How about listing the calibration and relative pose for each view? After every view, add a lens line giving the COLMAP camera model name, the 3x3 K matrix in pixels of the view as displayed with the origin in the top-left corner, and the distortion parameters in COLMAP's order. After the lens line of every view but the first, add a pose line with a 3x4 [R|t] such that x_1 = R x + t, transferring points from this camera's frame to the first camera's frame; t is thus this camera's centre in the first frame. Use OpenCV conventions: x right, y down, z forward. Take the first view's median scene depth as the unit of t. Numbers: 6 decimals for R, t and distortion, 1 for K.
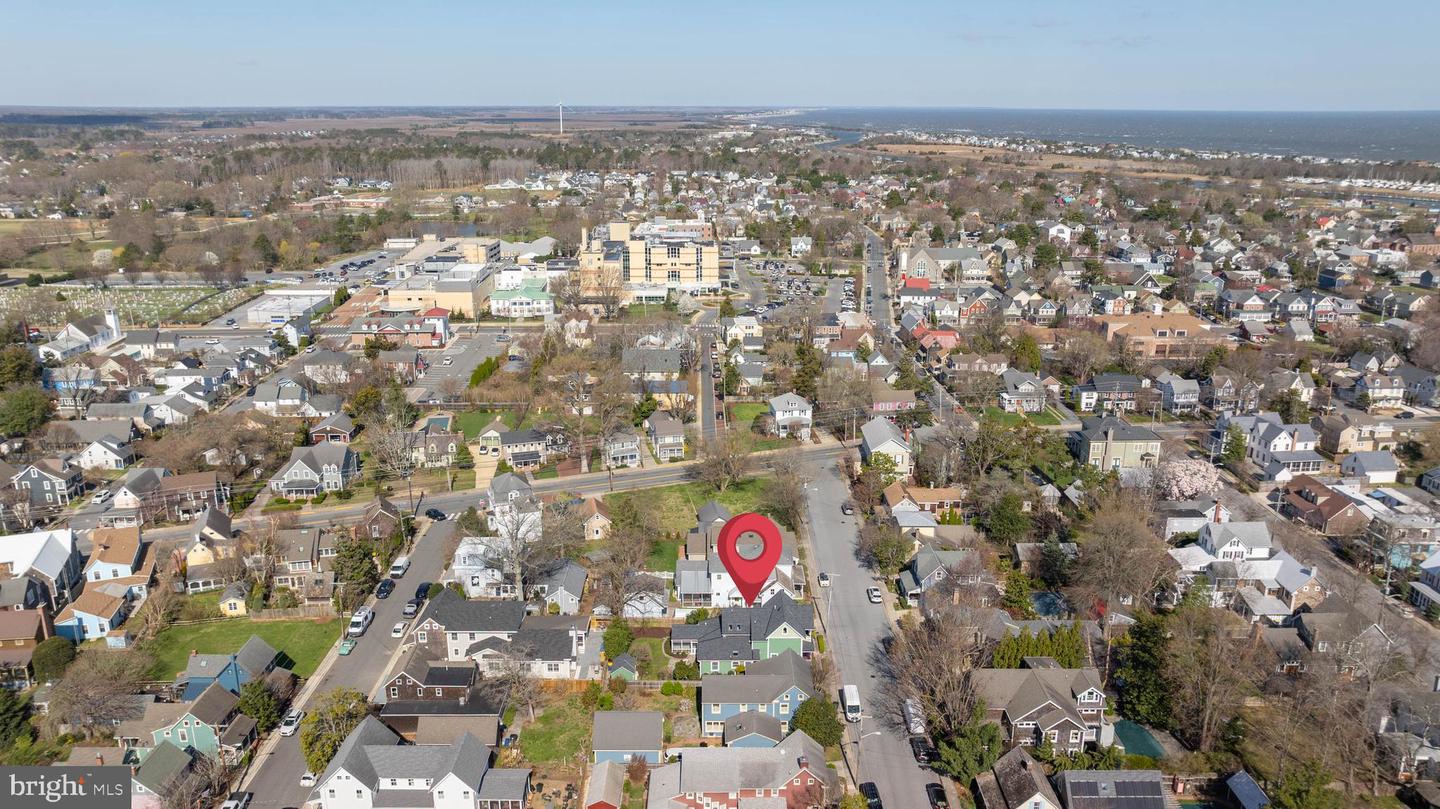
lens RADIAL K [[1036.5, 0, 720.0], [0, 1036.5, 404.5], [0, 0, 1]] dist [-0.015109, -0.004968]
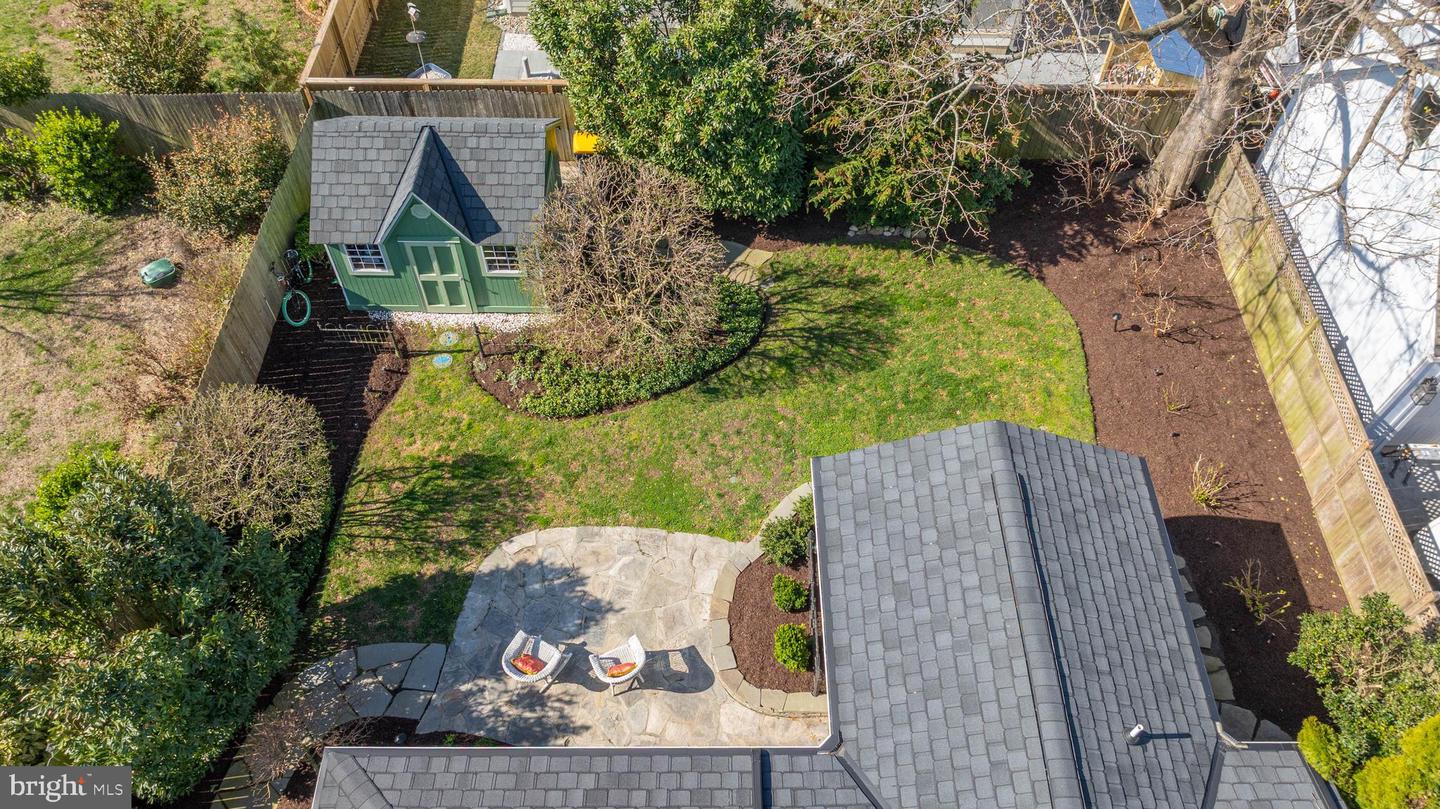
lens RADIAL K [[1035.0, 0, 714.5], [0, 1035.0, 406.9], [0, 0, 1]] dist [-0.008792, 0.001904]
pose [[-0.003179, 0.813299, -0.581837, 0.003053], [-0.288402, 0.556371, 0.779279, 0.139796], [0.957504, 0.170280, 0.232789, 0.878019]]
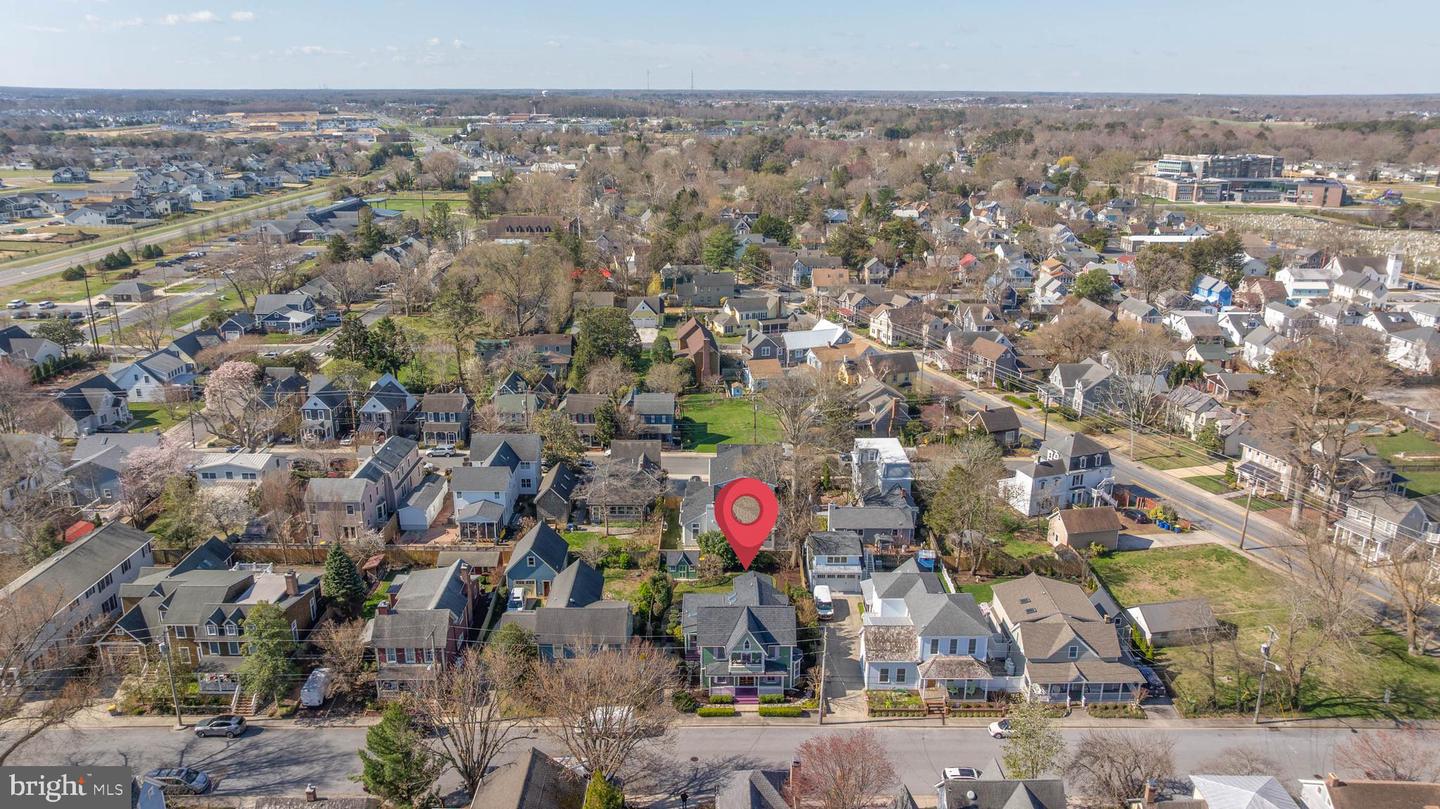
lens RADIAL K [[995.7, 0, 720.0], [0, 995.7, 404.5], [0, 0, 1]] dist [-0.003857, -0.000997]
pose [[0.000985, 0.296761, -0.954951, 0.594995], [-0.285942, 0.915163, 0.284102, -0.104708], [0.958246, 0.272781, 0.085758, 0.802734]]
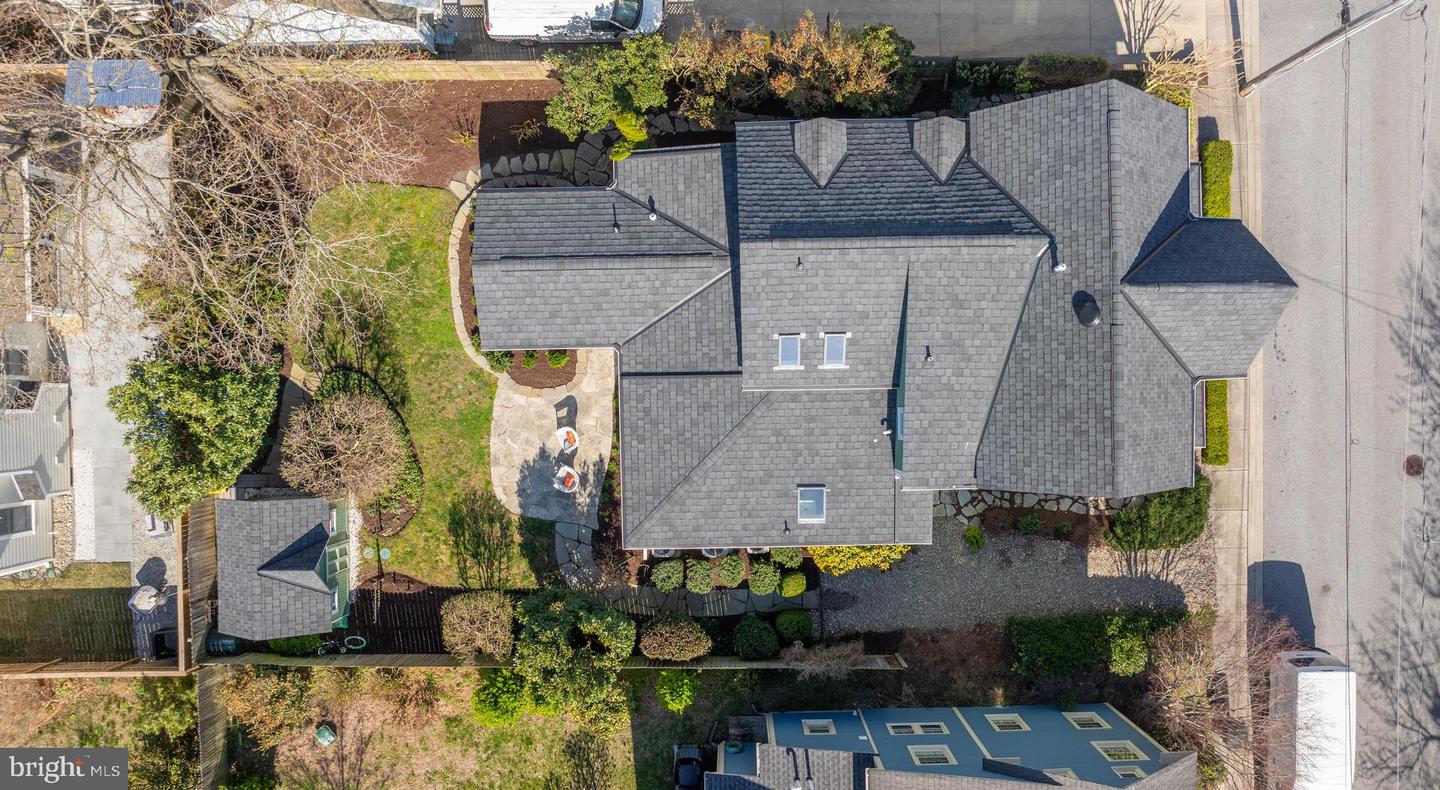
lens RADIAL K [[1067.9, 0, 734.3], [0, 1067.9, 417.3], [0, 0, 1]] dist [-0.010978, -0.004309]
pose [[0.999895, -0.014307, 0.002259, -0.000007], [0.001617, 0.265279, 0.964170, 0.032781], [-0.014393, -0.964066, 0.265274, 0.845900]]
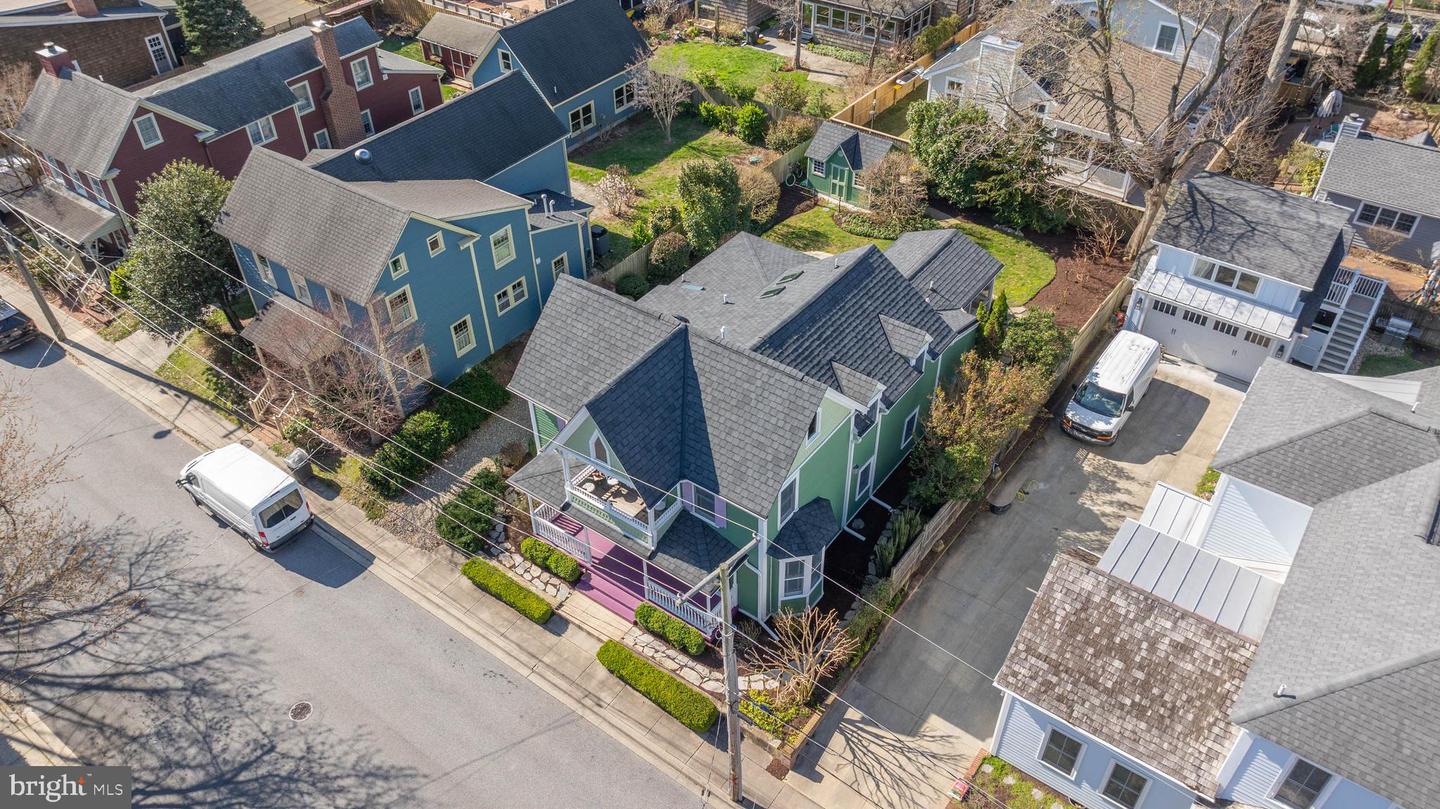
lens RADIAL K [[1036.5, 0, 720.0], [0, 1036.5, 404.5], [0, 0, 1]] dist [-0.015109, -0.004968]
pose [[-0.594313, 0.527581, -0.607002, 0.169901], [-0.212755, 0.624730, 0.751297, 0.044034], [0.775582, 0.575648, -0.259040, 0.963396]]
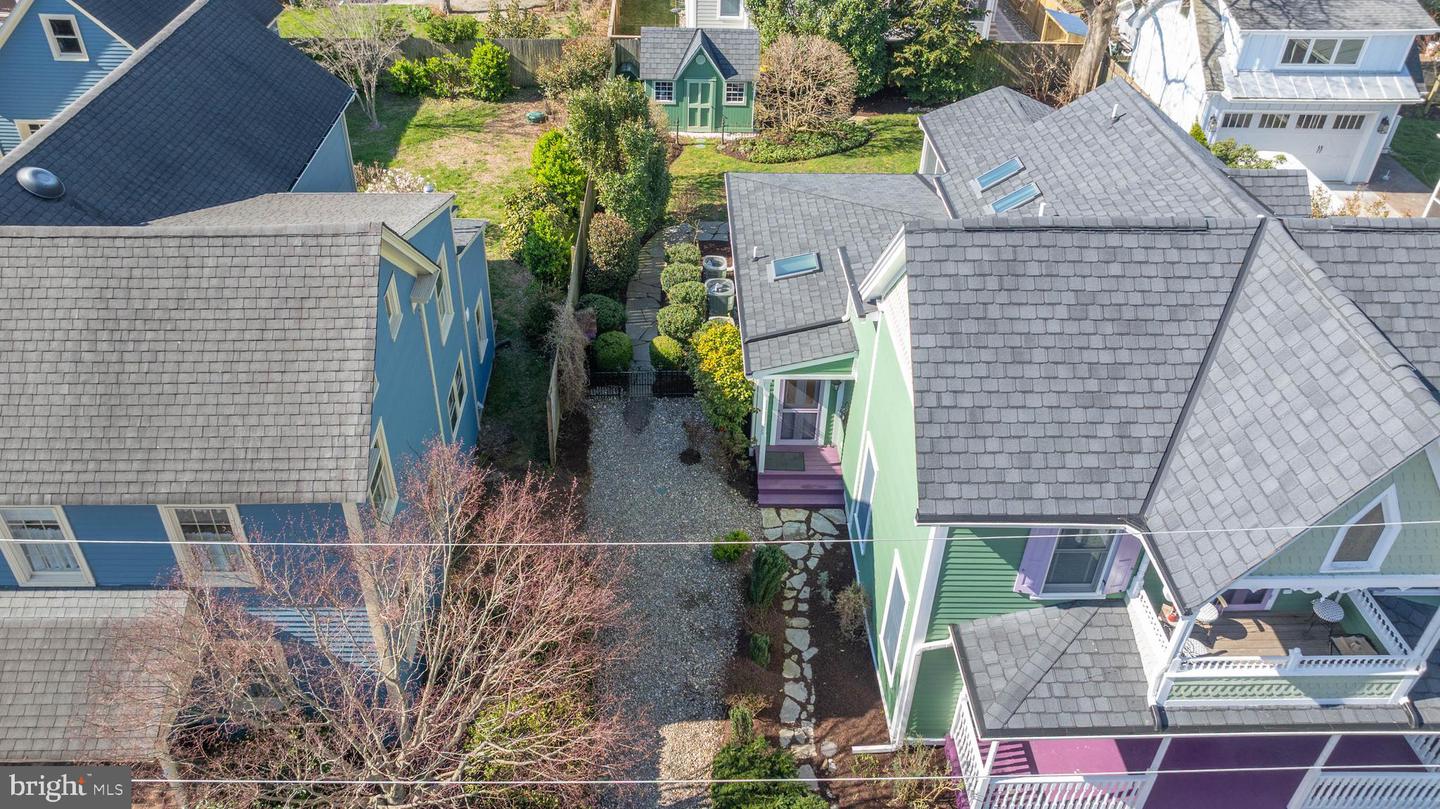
lens RADIAL K [[1069.5, 0, 691.3], [0, 1069.5, 363.5], [0, 0, 1]] dist [-0.011822, 0.007154]
pose [[0.013654, 0.578159, -0.815810, 0.132148], [-0.296893, 0.781435, 0.548830, 0.149497], [0.954813, 0.234715, 0.182321, 0.844908]]
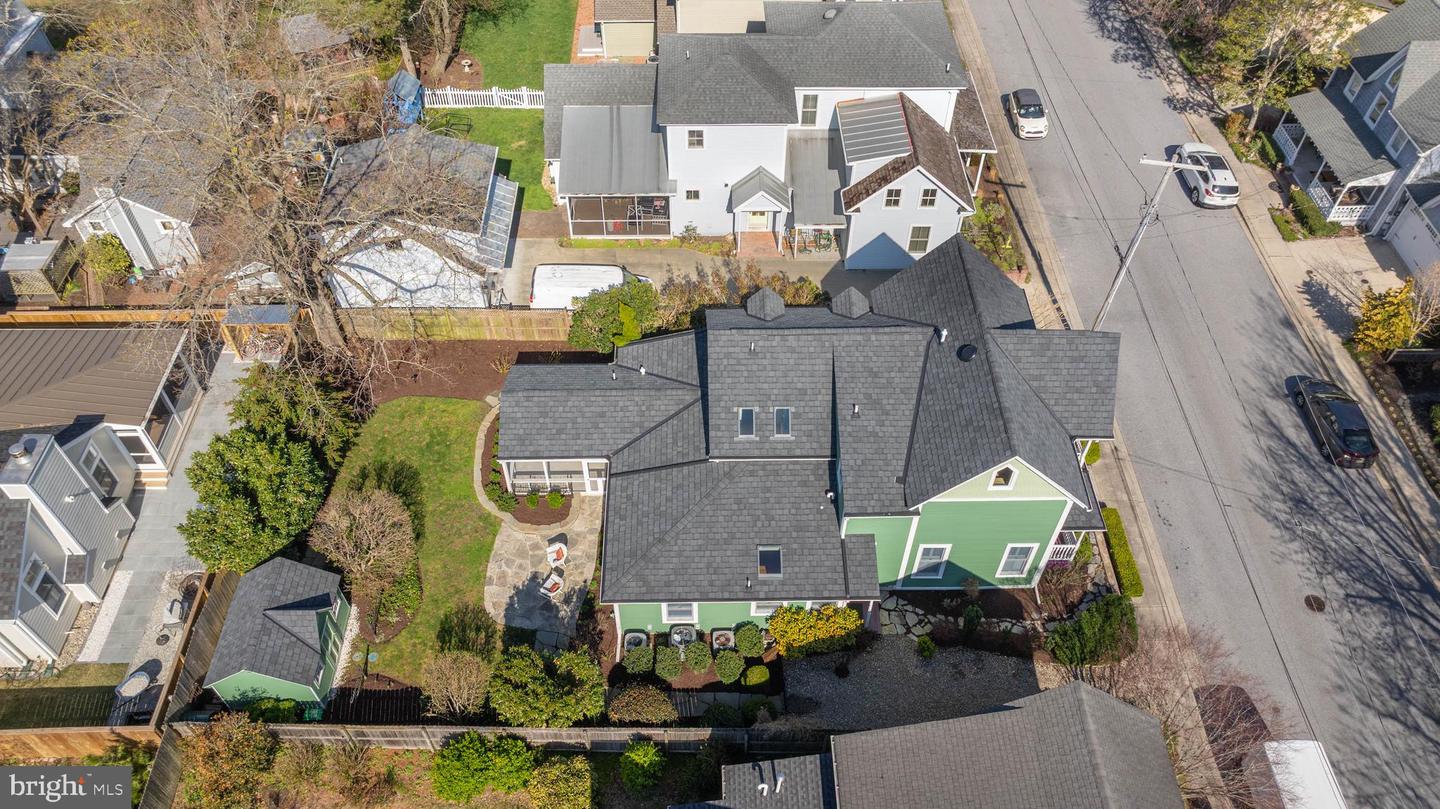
lens RADIAL K [[1035.0, 0, 714.5], [0, 1035.0, 406.9], [0, 0, 1]] dist [-0.008792, 0.001904]
pose [[0.999903, -0.004284, 0.013279, 0.000115], [-0.003579, 0.841114, 0.540846, 0.078506], [-0.013486, -0.540841, 0.841017, 0.728518]]
